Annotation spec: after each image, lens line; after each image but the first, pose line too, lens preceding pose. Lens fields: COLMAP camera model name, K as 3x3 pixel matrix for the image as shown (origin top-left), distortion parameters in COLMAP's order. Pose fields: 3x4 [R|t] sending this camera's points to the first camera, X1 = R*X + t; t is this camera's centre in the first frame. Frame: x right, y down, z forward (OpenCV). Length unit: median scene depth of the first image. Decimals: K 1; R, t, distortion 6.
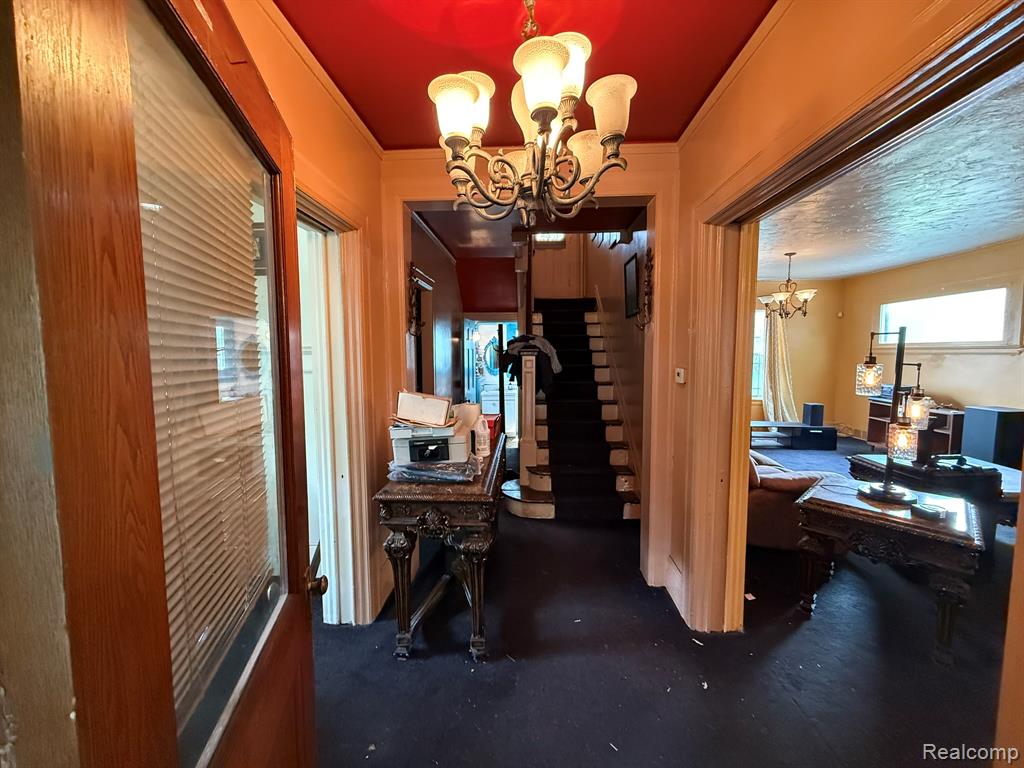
lens RADIAL K [[408.1, 0, 510.0], [0, 408.1, 384.8], [0, 0, 1]] dist [-0.001365, 0.000551]
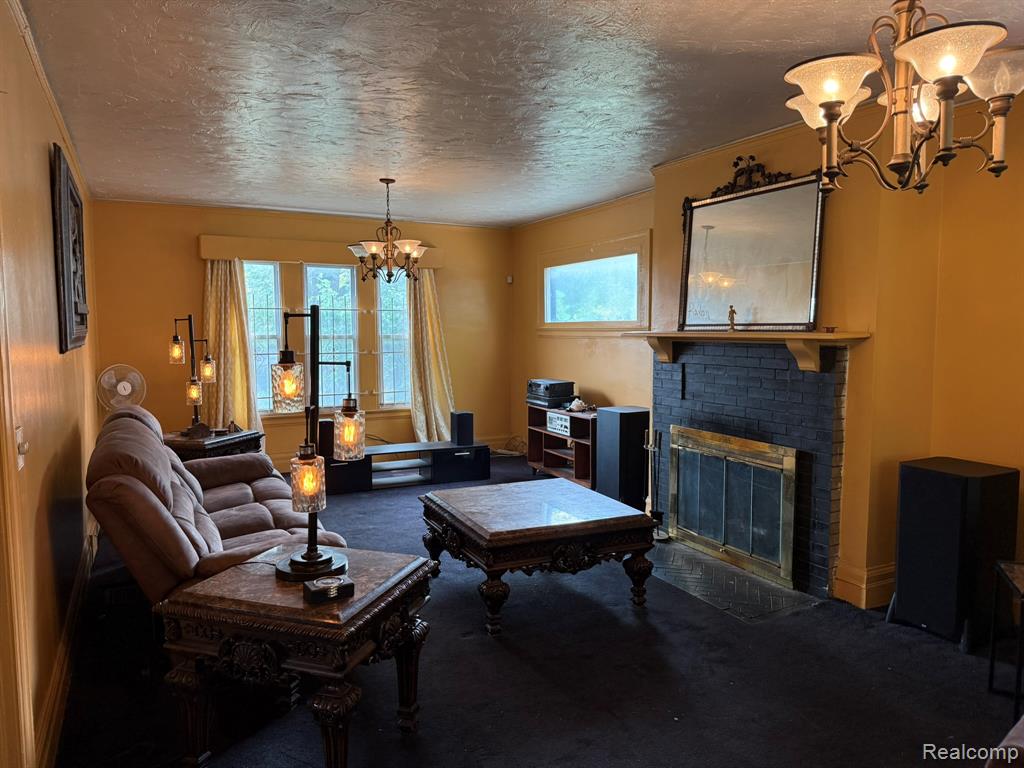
lens RADIAL K [[711.2, 0, 509.6], [0, 711.2, 383.4], [0, 0, 1]] dist [0.062317, -0.001439]
pose [[0.864261, -0.036240, 0.501736, 0.270723], [0.038033, 0.999254, 0.006661, -0.005969], [-0.501604, 0.013326, 0.864995, -0.051796]]
